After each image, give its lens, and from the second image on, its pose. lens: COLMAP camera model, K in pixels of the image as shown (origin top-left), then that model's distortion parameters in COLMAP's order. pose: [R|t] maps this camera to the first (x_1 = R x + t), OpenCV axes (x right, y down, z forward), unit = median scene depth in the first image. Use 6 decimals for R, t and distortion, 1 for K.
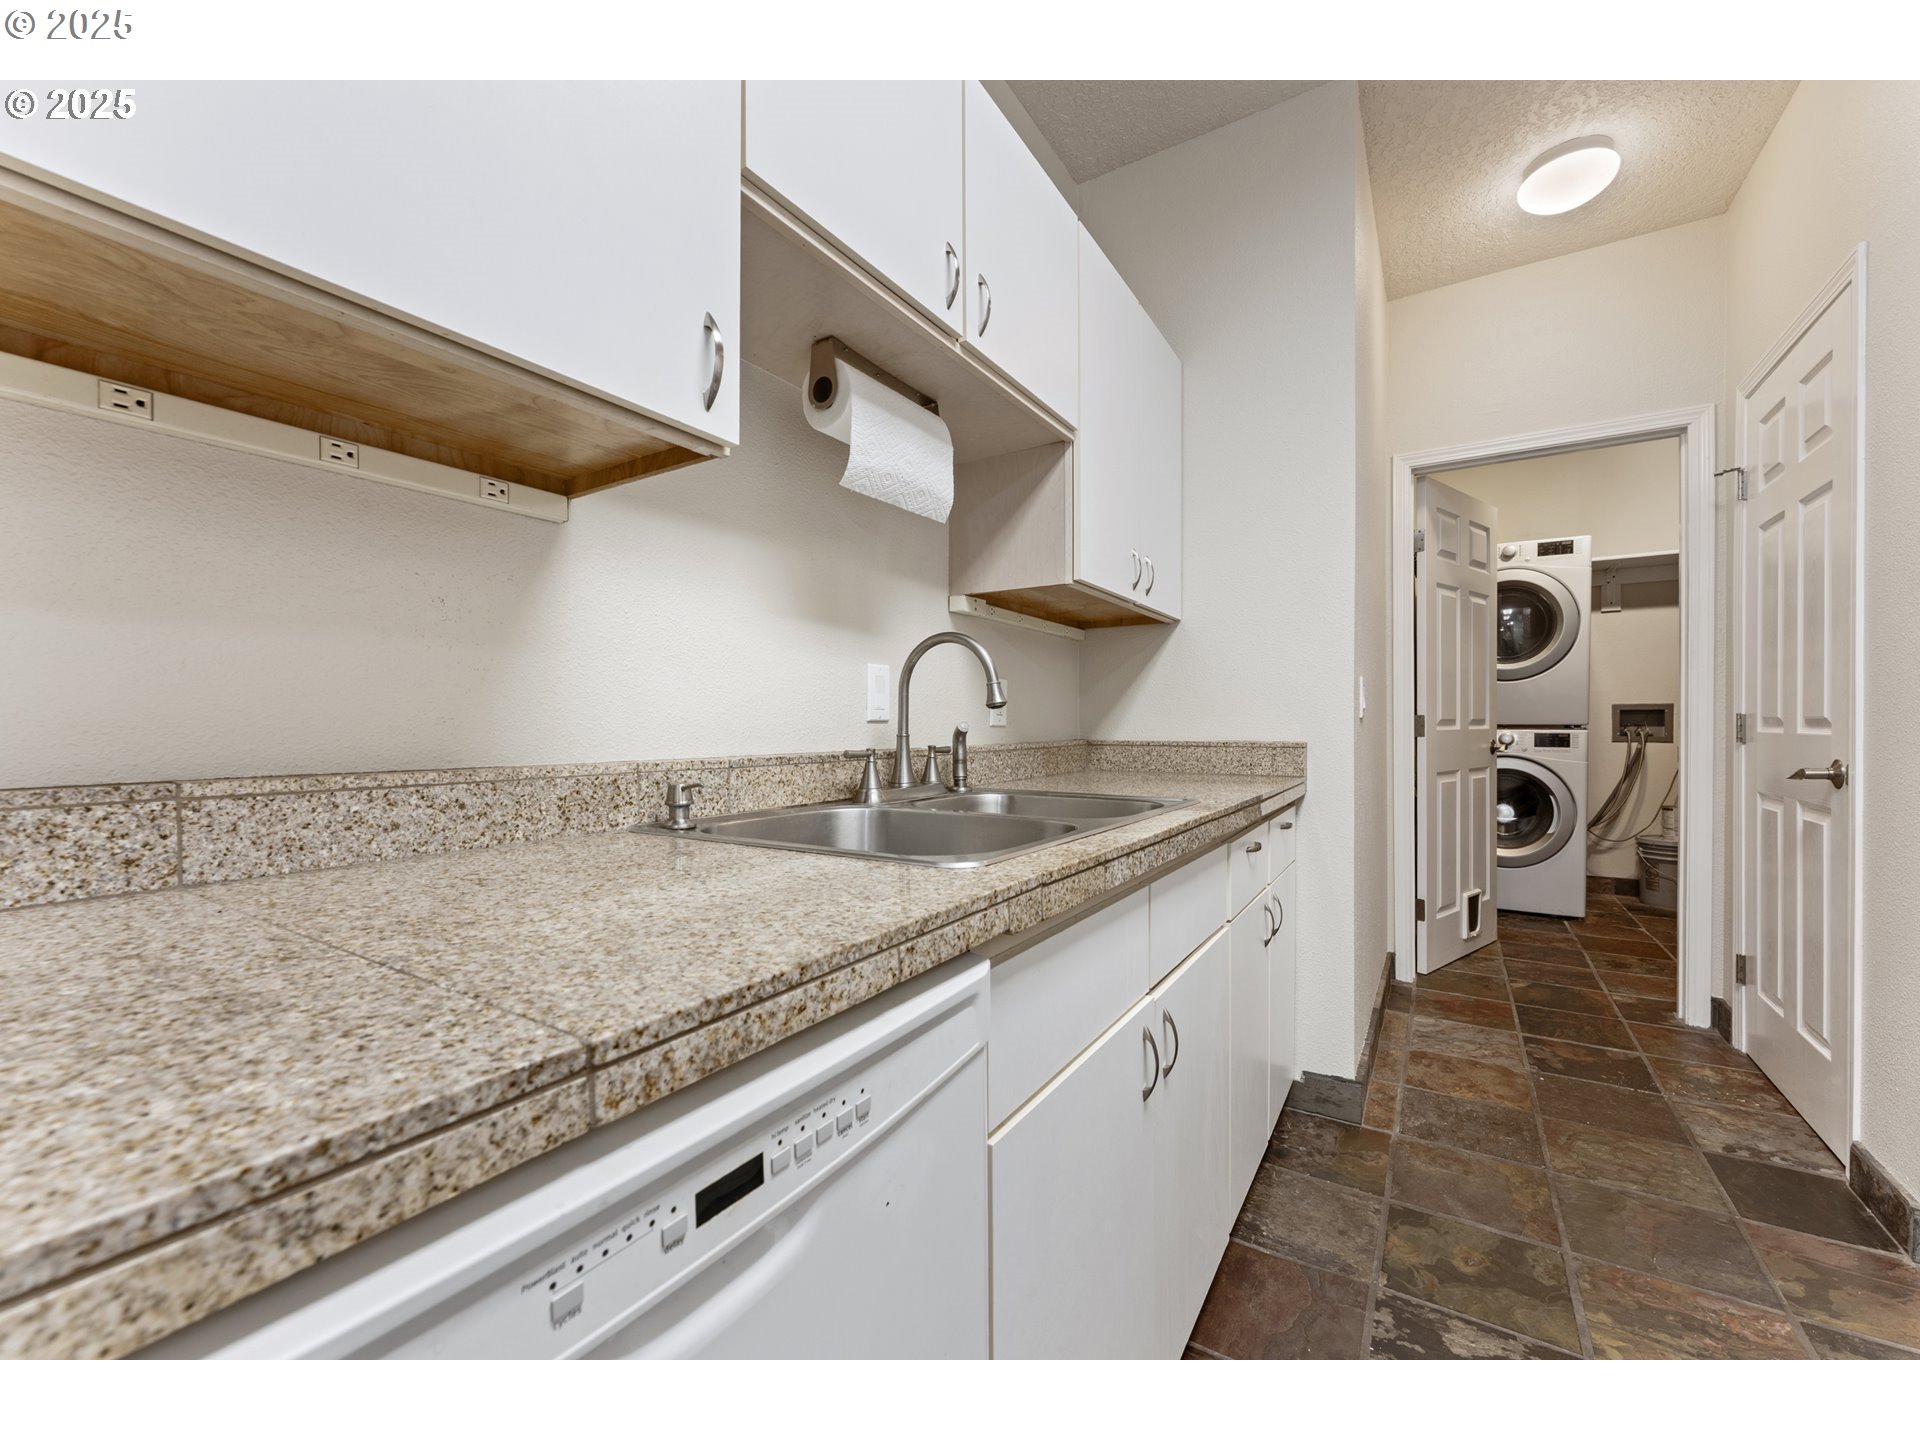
lens RADIAL K [[774.6, 0, 943.5], [0, 774.6, 735.5], [0, 0, 1]] dist [-0.001945, 0.000088]
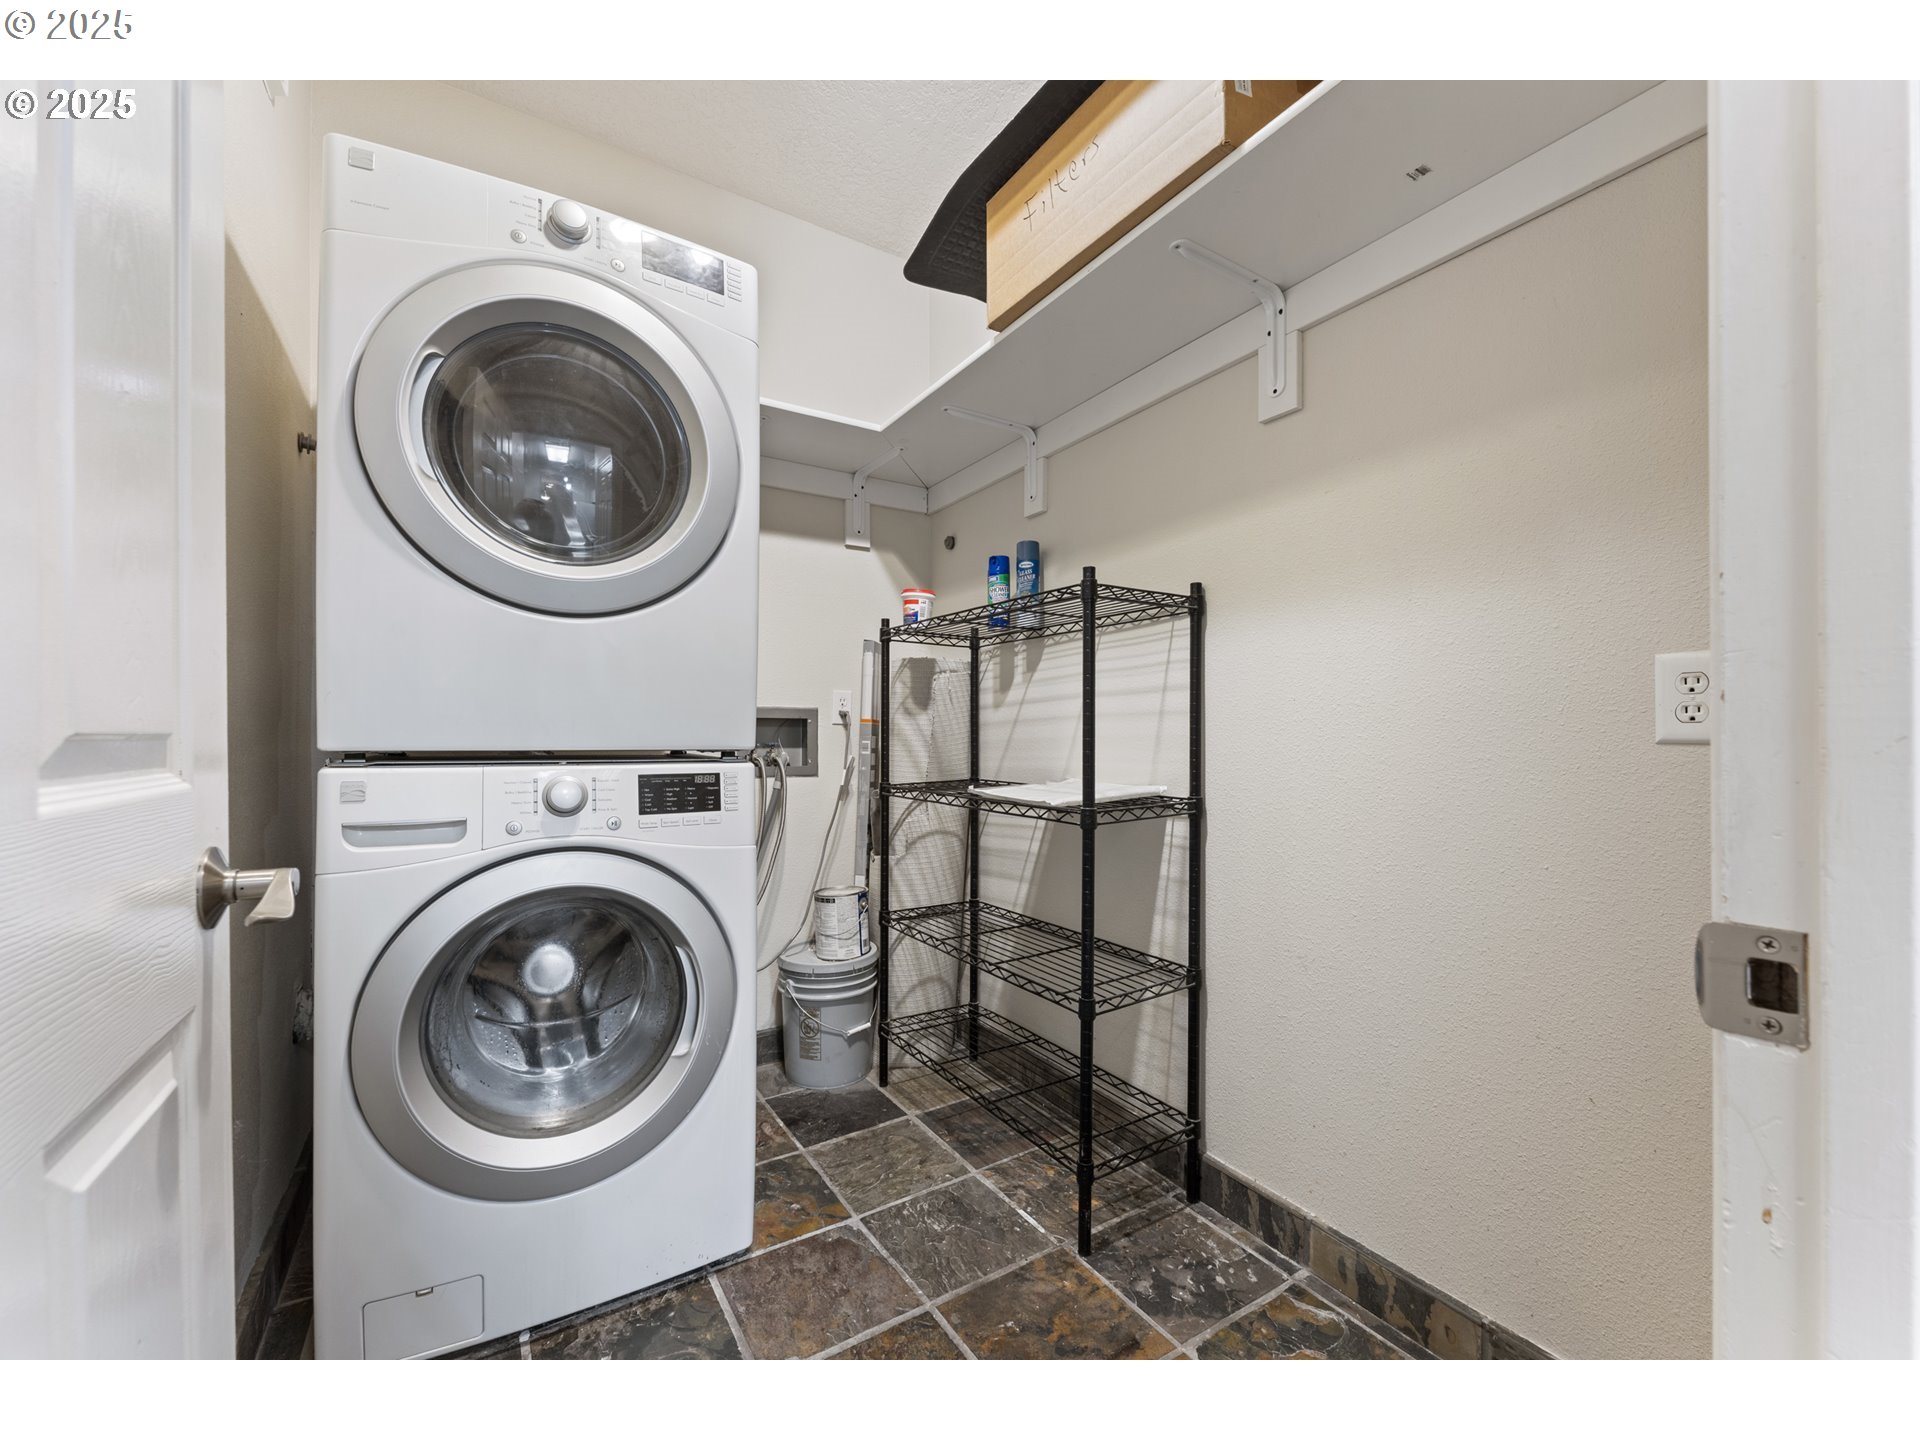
lens RADIAL K [[774.6, 0, 976.0], [0, 774.6, 736.8], [0, 0, 1]] dist [-0.001945, 0.000088]
pose [[0.439130, -0.000064, 0.898424, 1.065600], [0.011185, 0.999923, -0.005396, -0.034004], [-0.898354, 0.012418, 0.439097, 1.462475]]
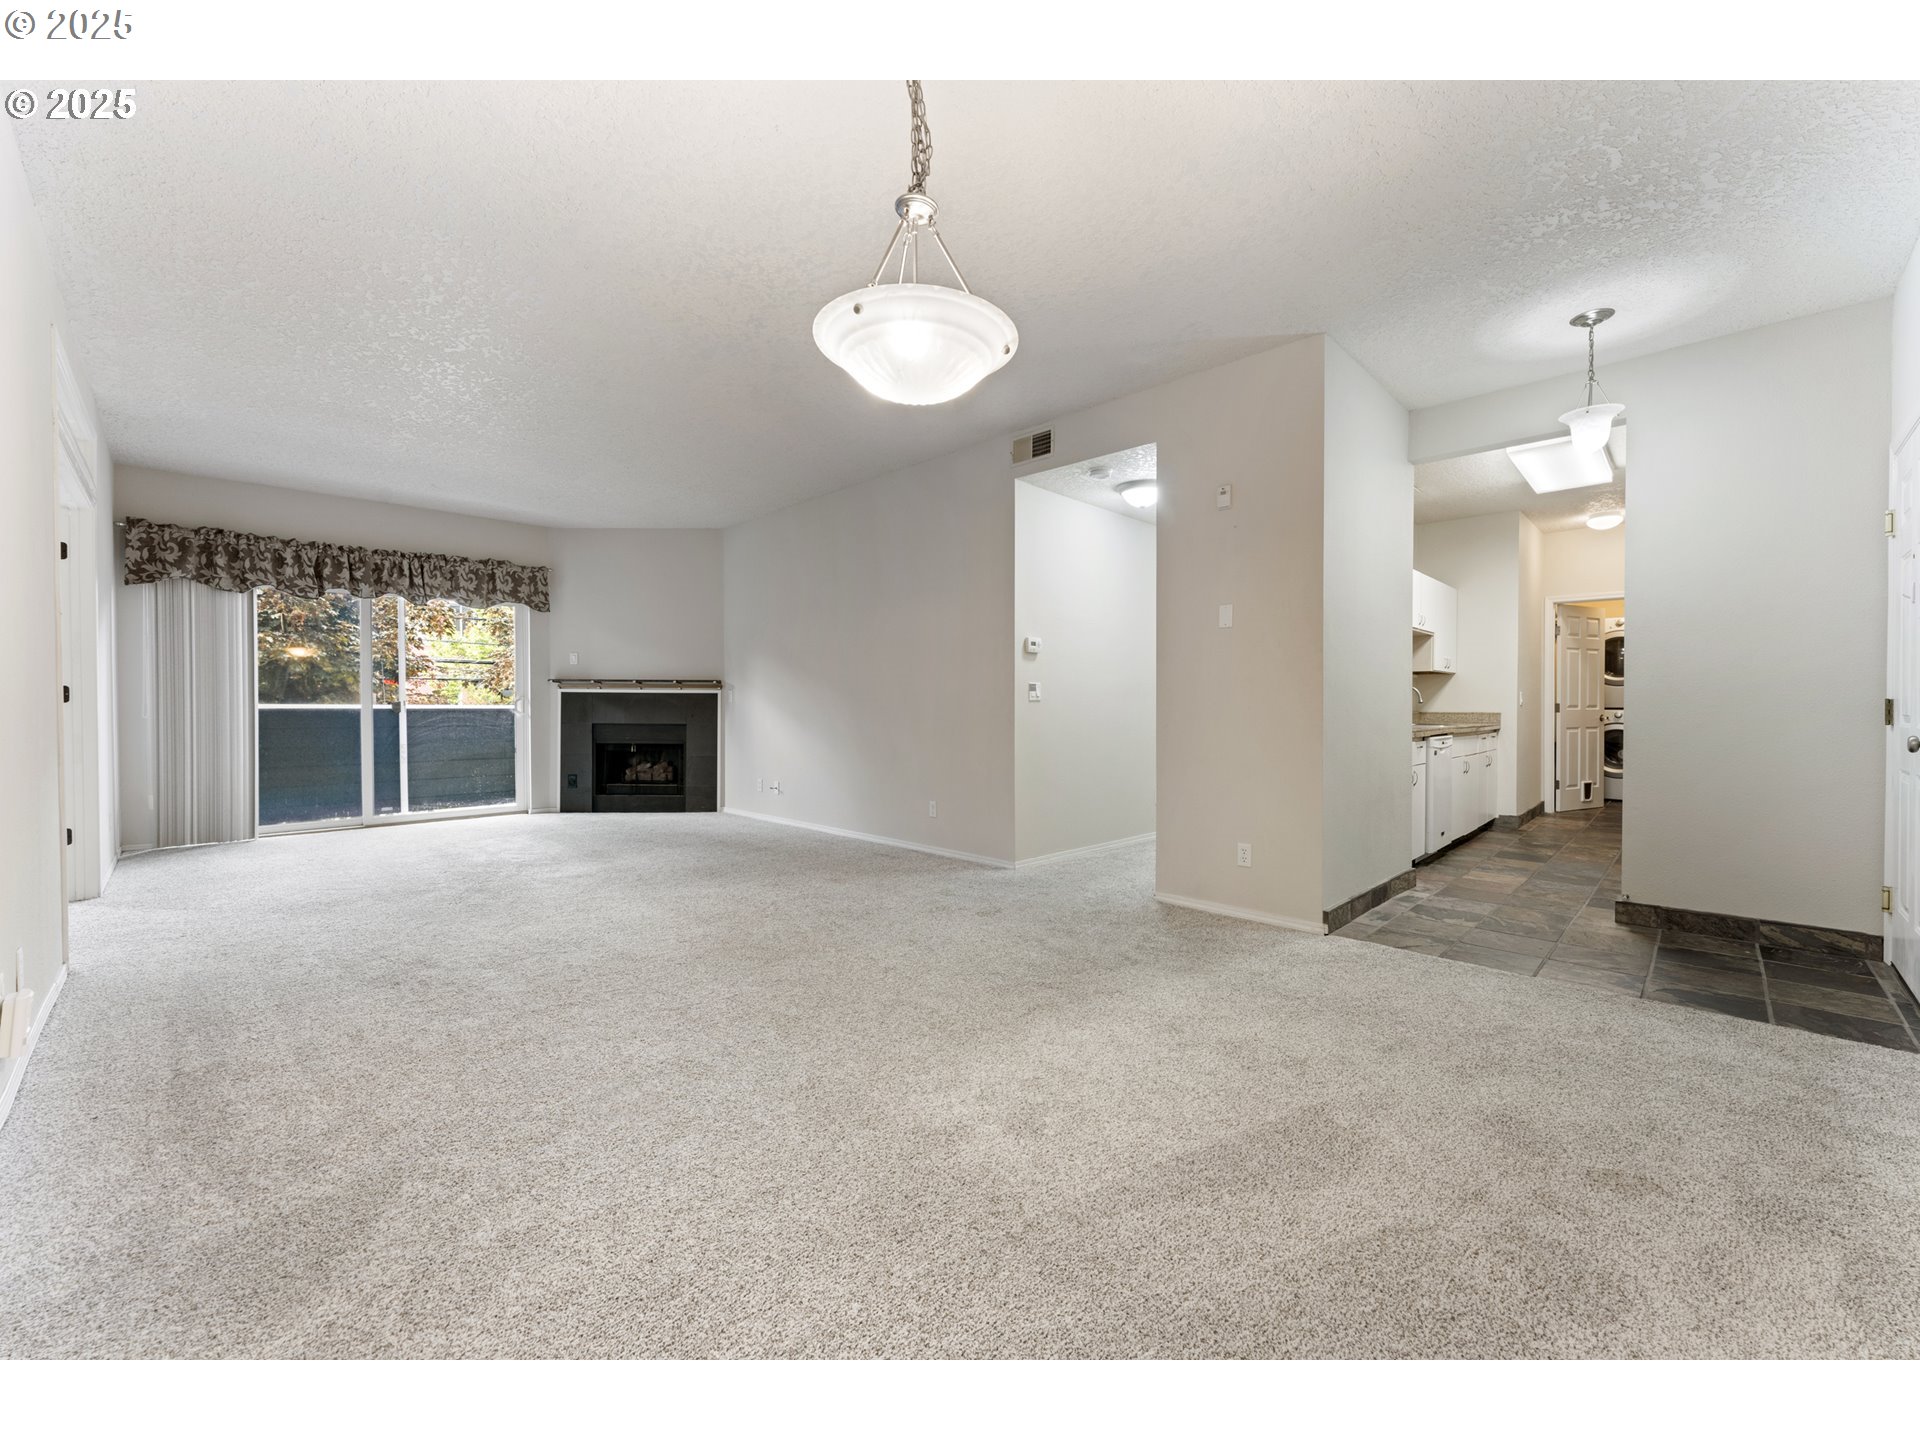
lens RADIAL K [[774.6, 0, 959.0], [0, 774.6, 714.9], [0, 0, 1]] dist [-0.001945, 0.000088]
pose [[0.980130, 0.005666, -0.198276, -1.171337], [-0.006389, 0.999975, -0.003007, 0.044869], [0.198254, 0.004214, 0.980142, -2.768764]]
